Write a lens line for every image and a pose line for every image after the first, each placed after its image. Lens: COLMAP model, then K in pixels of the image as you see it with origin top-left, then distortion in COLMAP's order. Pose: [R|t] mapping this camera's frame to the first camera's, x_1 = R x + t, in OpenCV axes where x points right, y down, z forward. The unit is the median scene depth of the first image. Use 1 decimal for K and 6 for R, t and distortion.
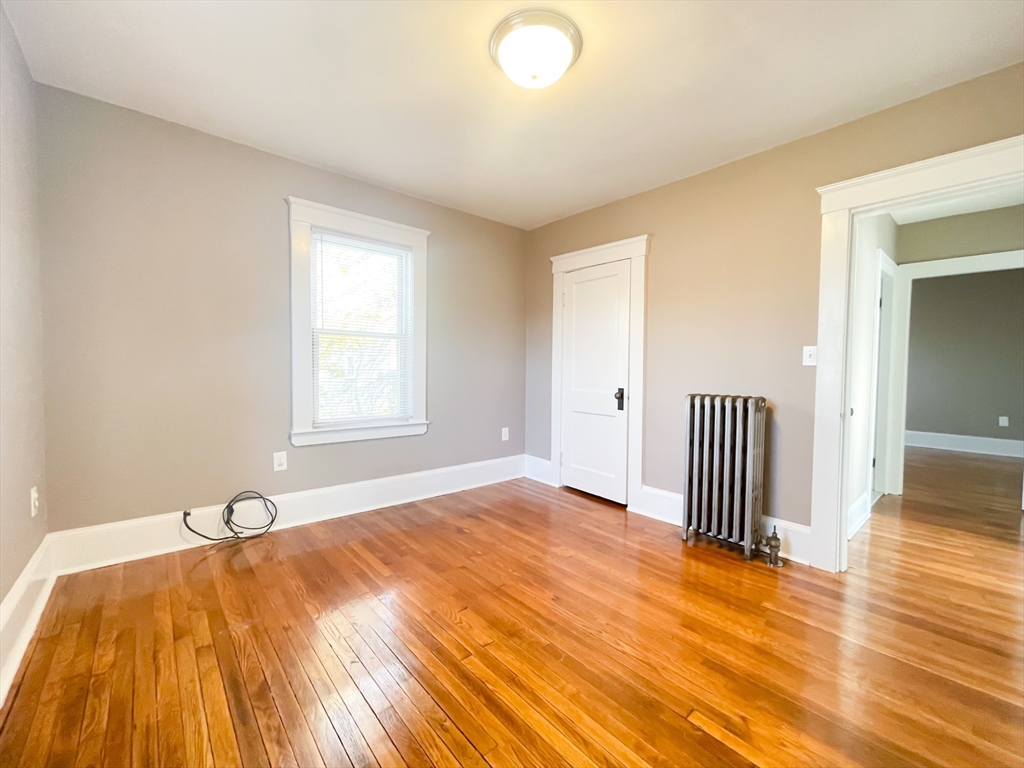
lens RADIAL K [[418.8, 0, 510.5], [0, 418.8, 382.5], [0, 0, 1]] dist [-0.011736, 0.000117]
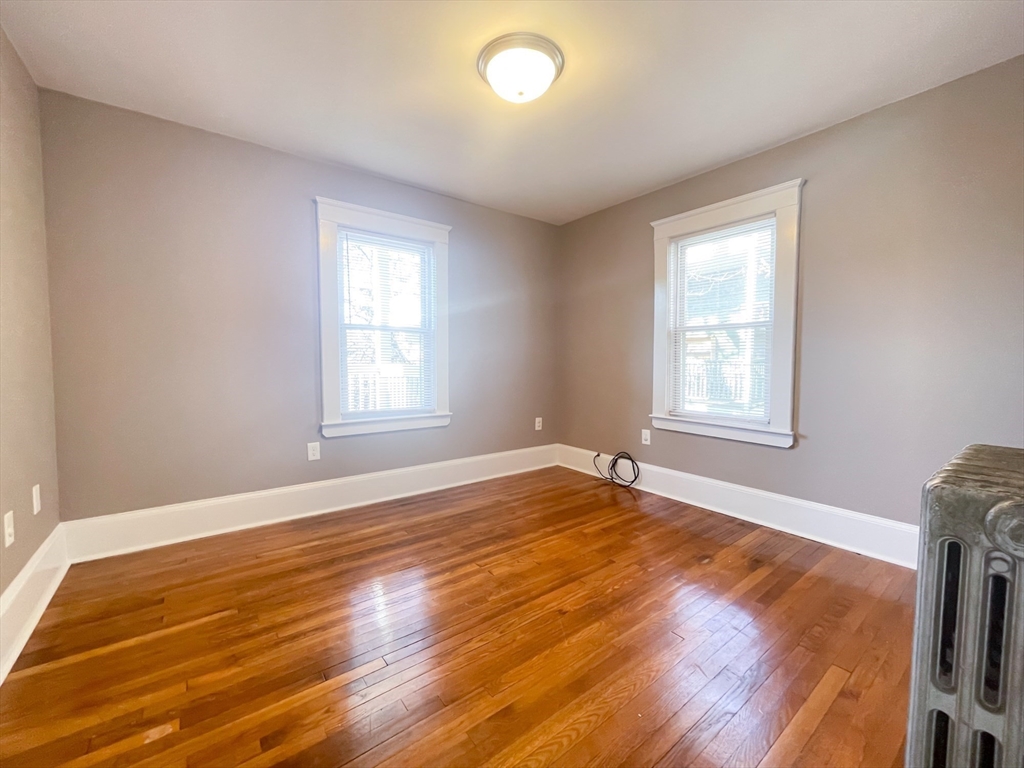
lens RADIAL K [[426.7, 0, 510.6], [0, 426.7, 383.3], [0, 0, 1]] dist [-0.003950, 0.000582]
pose [[-0.064853, 0.047979, -0.996741, 0.804221], [-0.029006, 0.998331, 0.049942, -0.026940], [0.997473, 0.032150, -0.063353, 0.719753]]
